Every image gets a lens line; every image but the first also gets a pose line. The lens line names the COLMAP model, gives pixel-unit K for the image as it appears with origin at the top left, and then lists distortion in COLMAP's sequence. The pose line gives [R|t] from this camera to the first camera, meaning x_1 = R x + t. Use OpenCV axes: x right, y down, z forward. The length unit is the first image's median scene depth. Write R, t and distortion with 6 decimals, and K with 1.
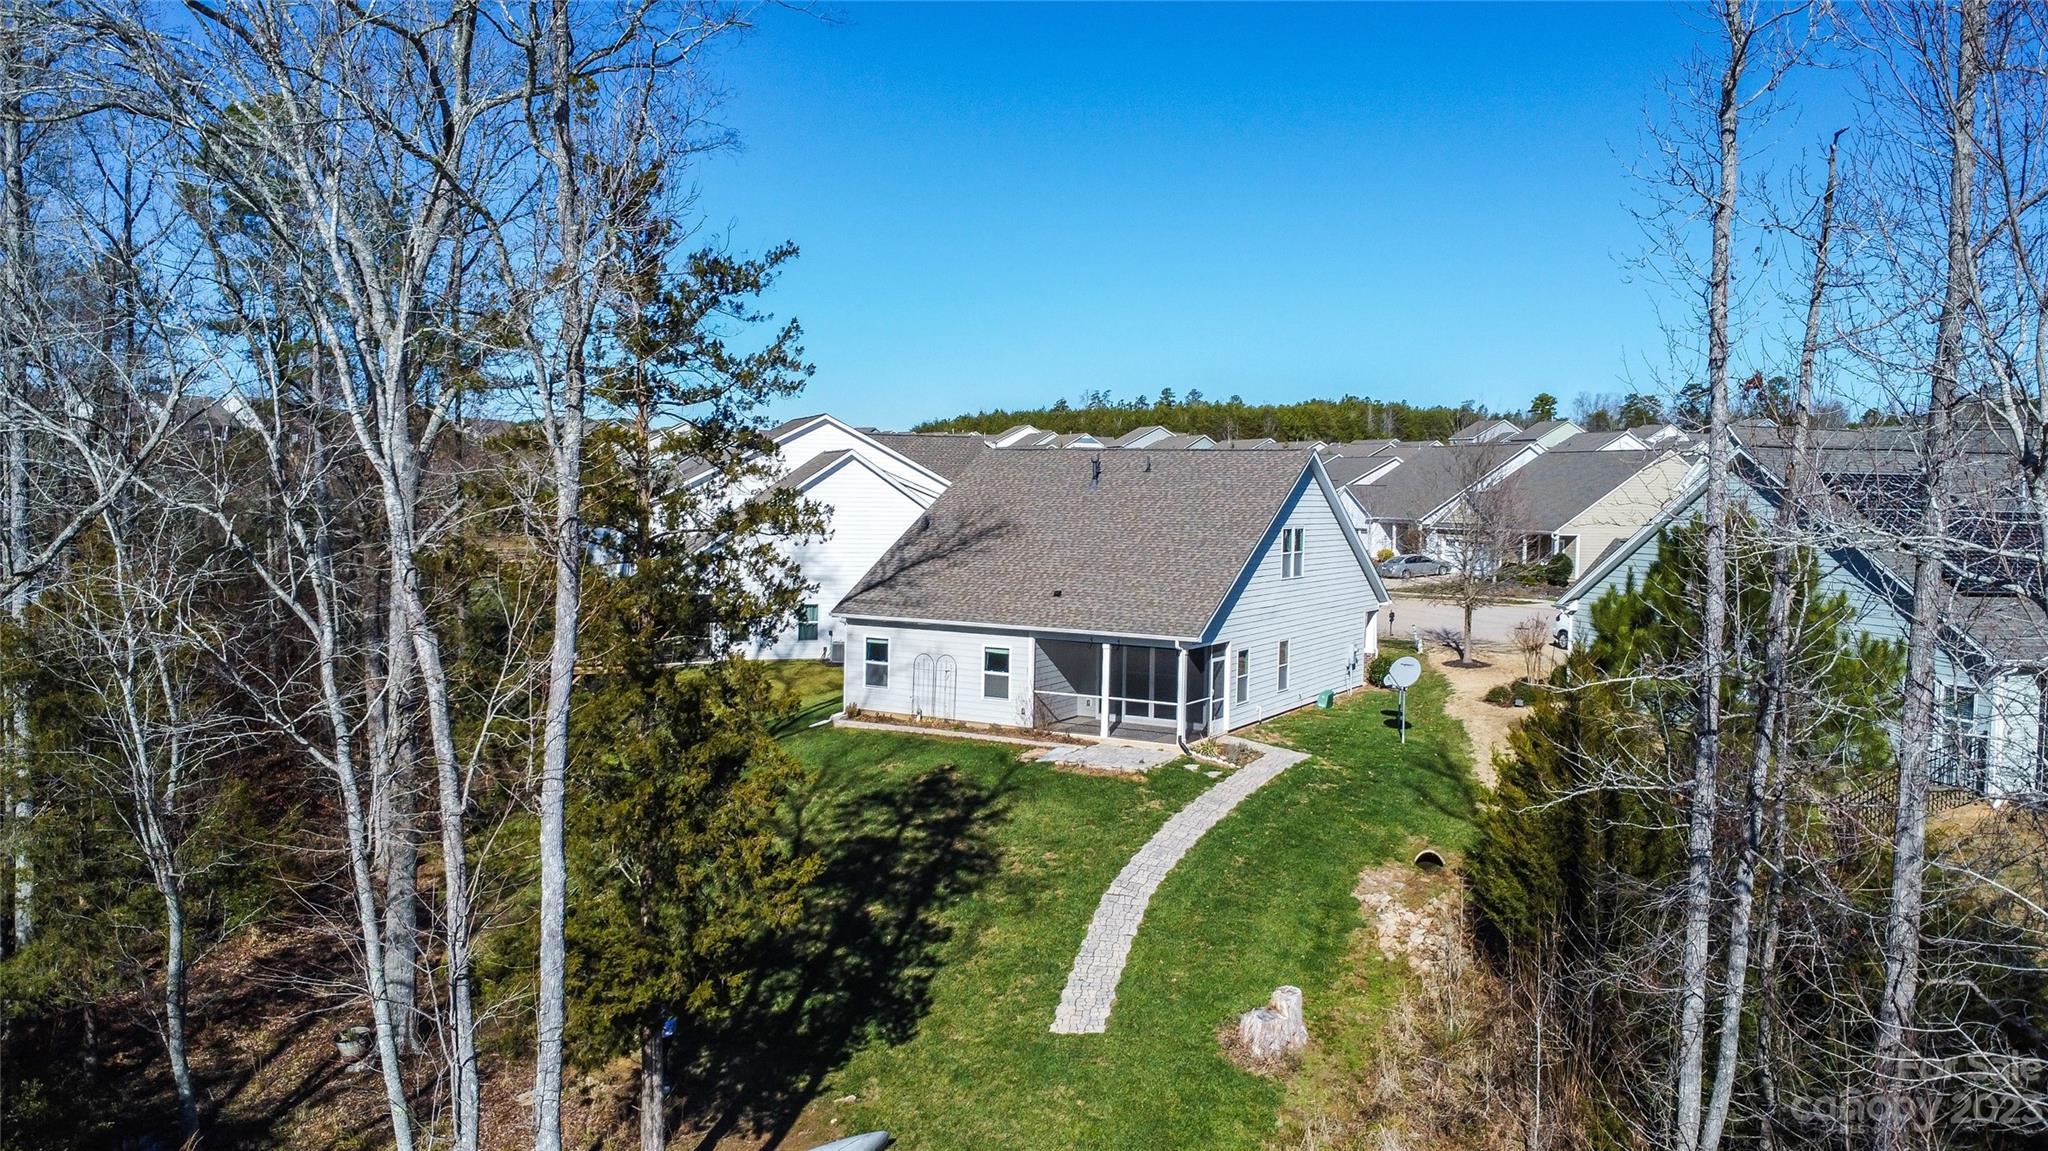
lens RADIAL K [[1538.3, 0, 1024.0], [0, 1538.3, 575.5], [0, 0, 1]] dist [0.001856, -0.001789]
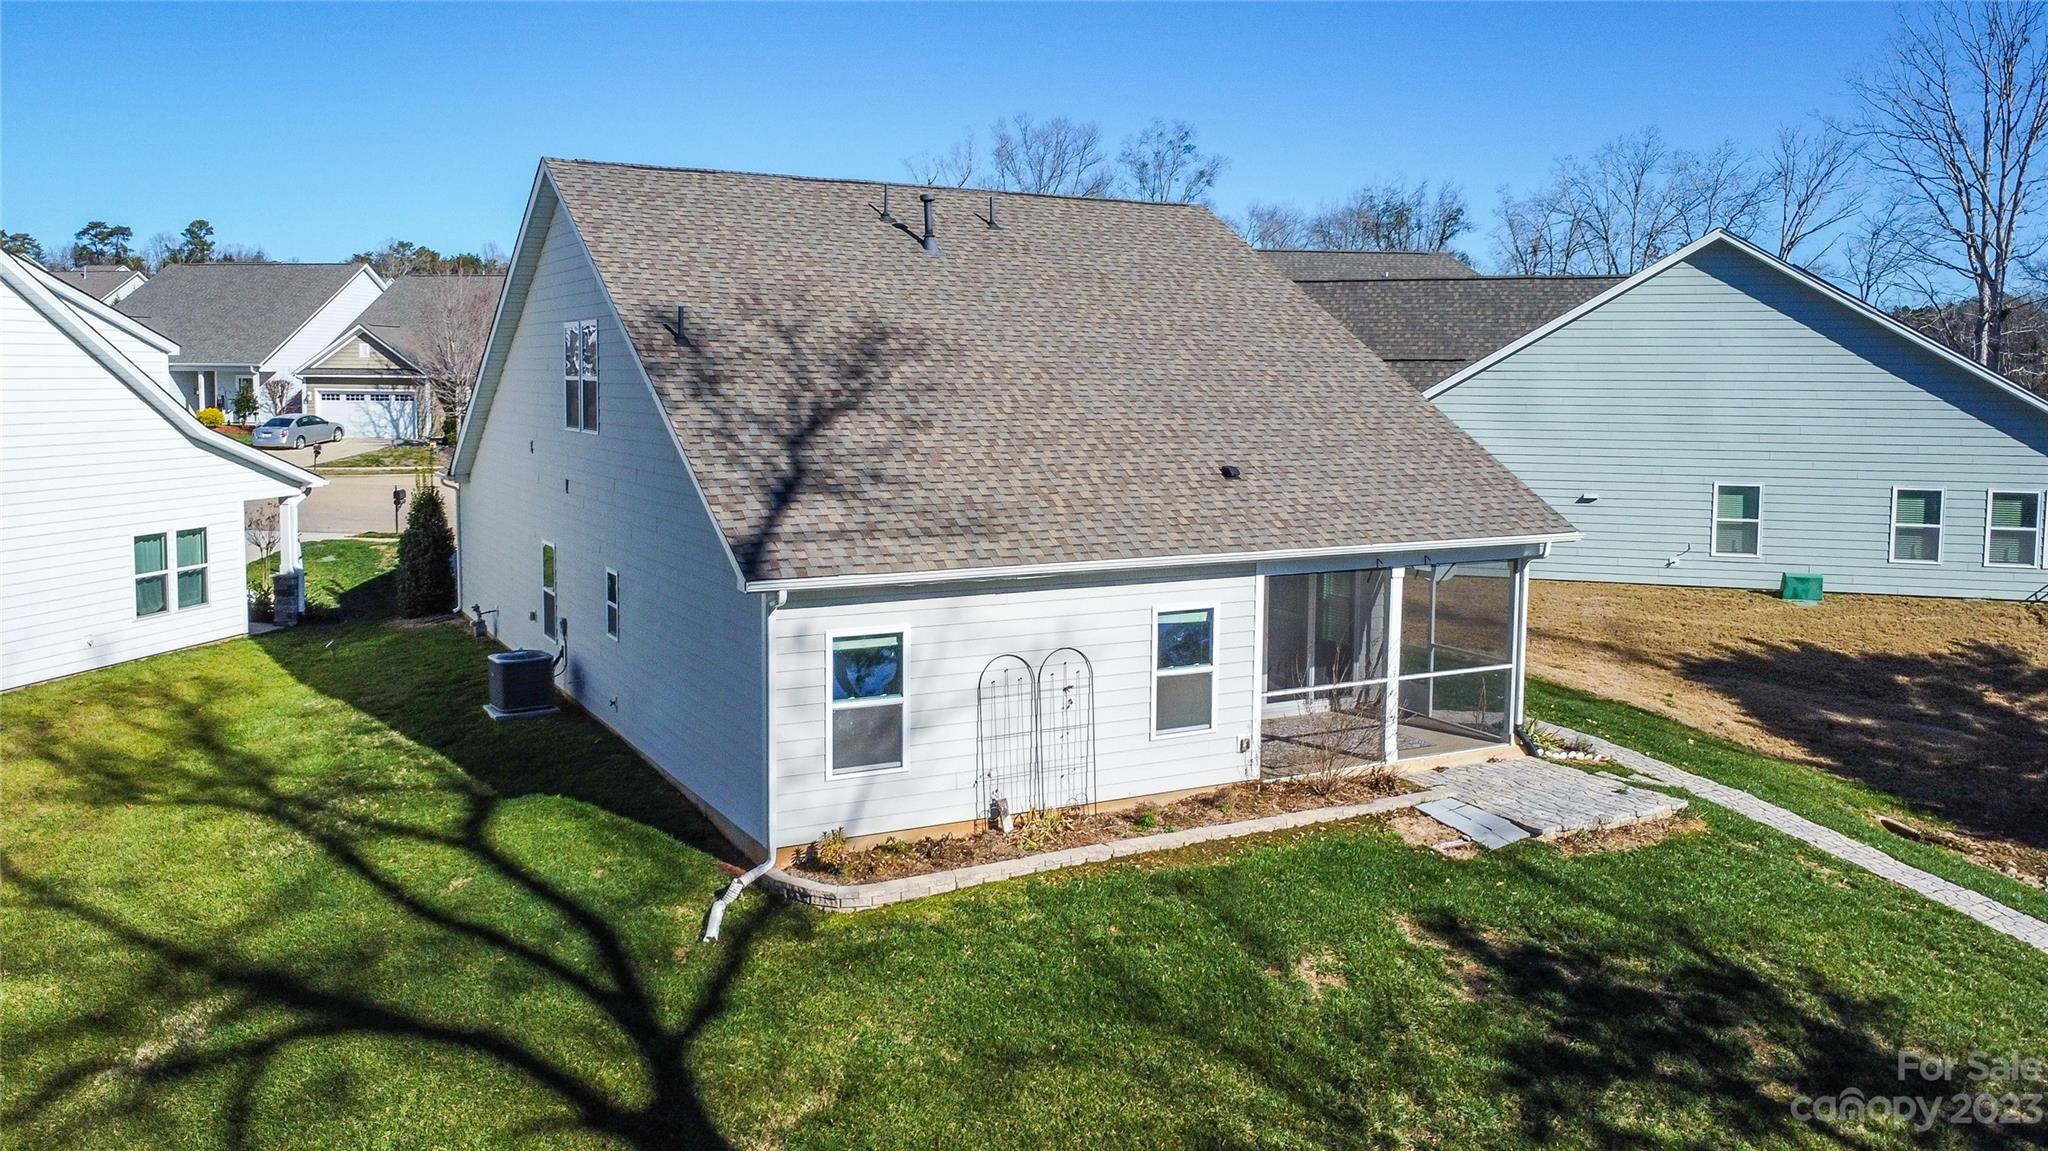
lens RADIAL K [[1559.2, 0, 1015.9], [0, 1559.2, 462.3], [0, 0, 1]] dist [-0.002548, -0.001664]
pose [[0.524440, -0.061813, 0.849201, -0.429982], [0.048203, 0.997917, 0.042870, -0.015396], [-0.850082, 0.018452, 0.526327, 0.863006]]
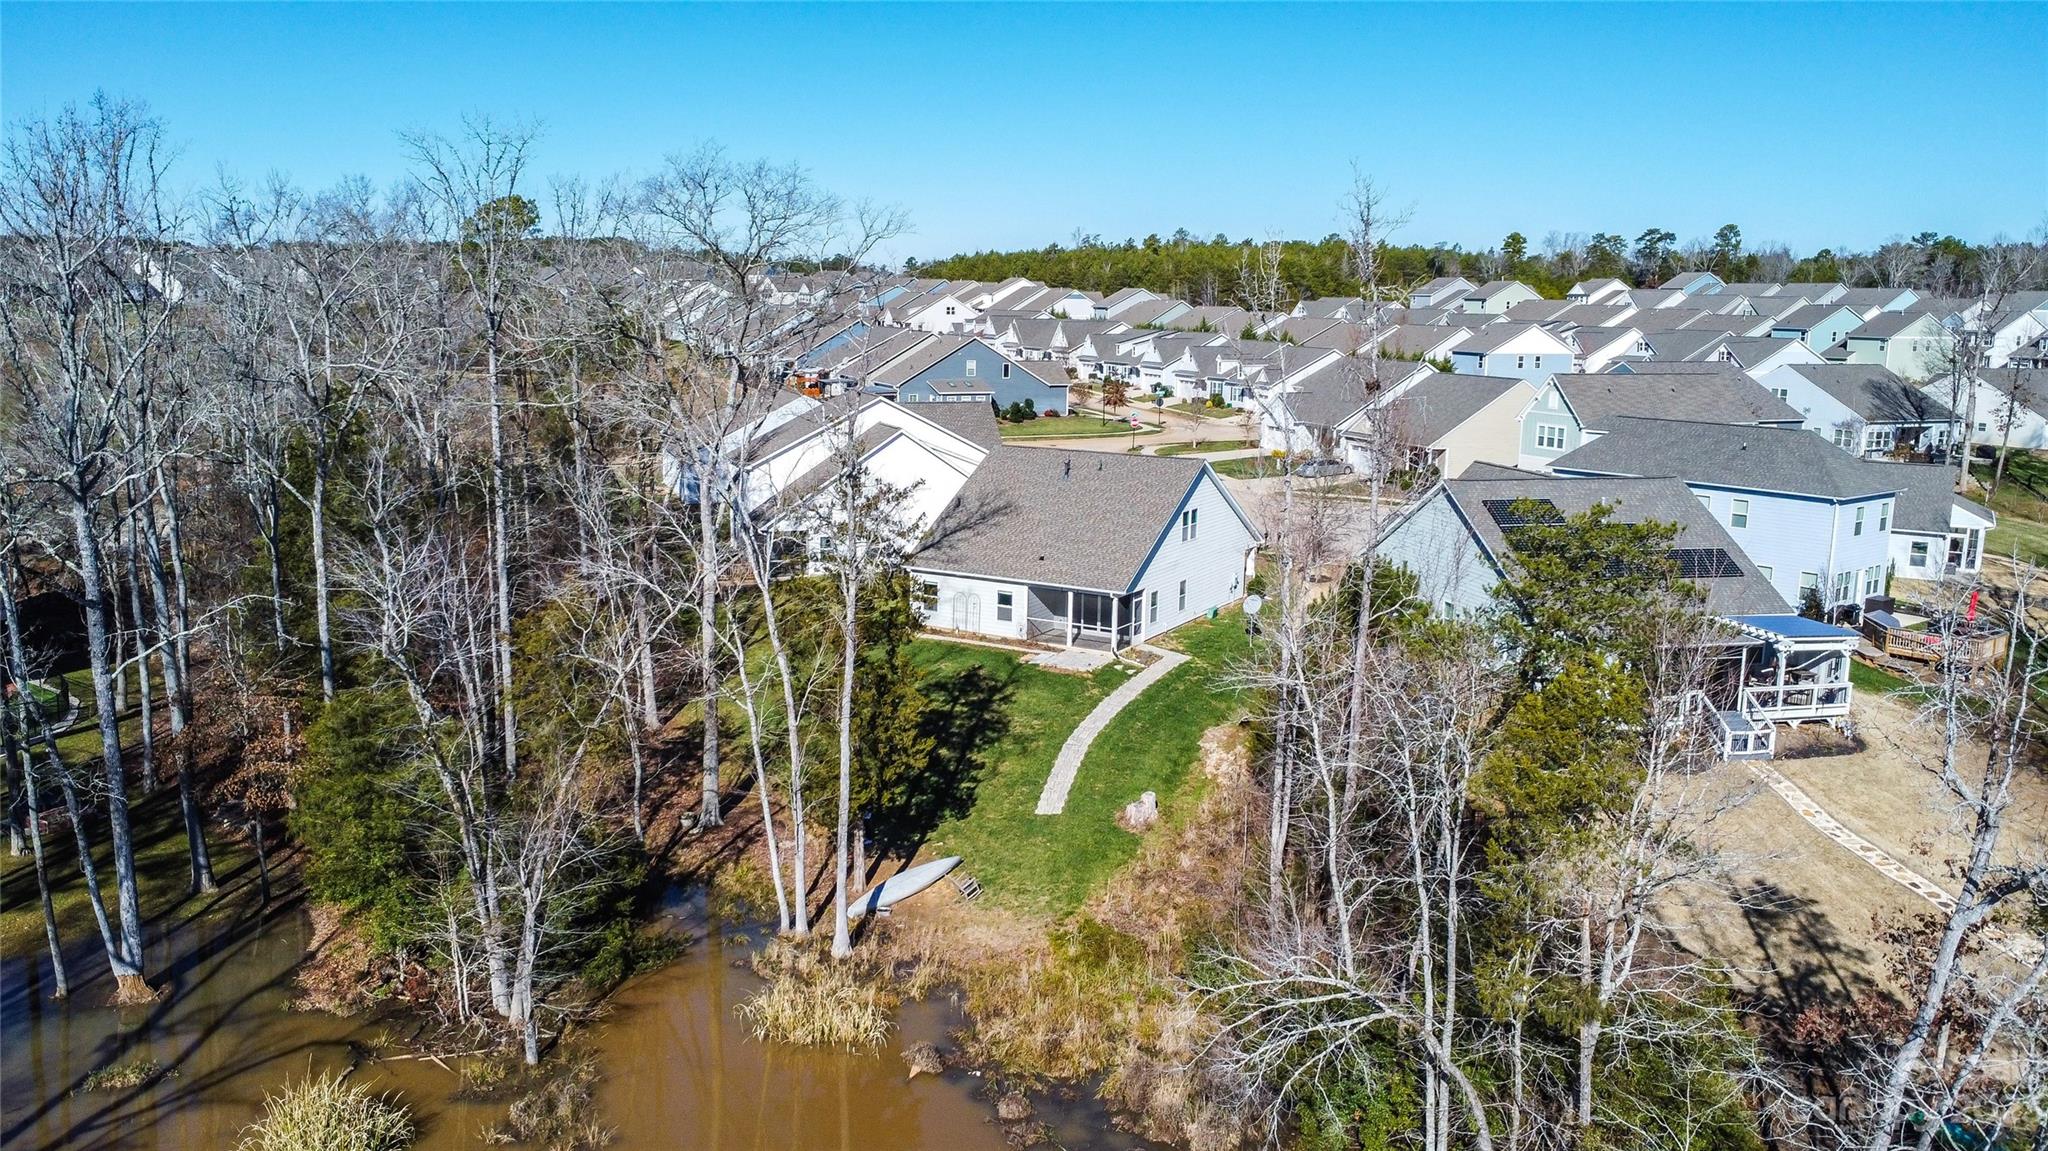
lens RADIAL K [[1538.3, 0, 1024.0], [0, 1538.3, 575.5], [0, 0, 1]] dist [0.001856, -0.001789]
pose [[0.999991, -0.001506, 0.003847, -0.003830], [0.001014, 0.992174, 0.124855, -0.186609], [-0.004005, -0.124850, 0.992167, -0.676765]]
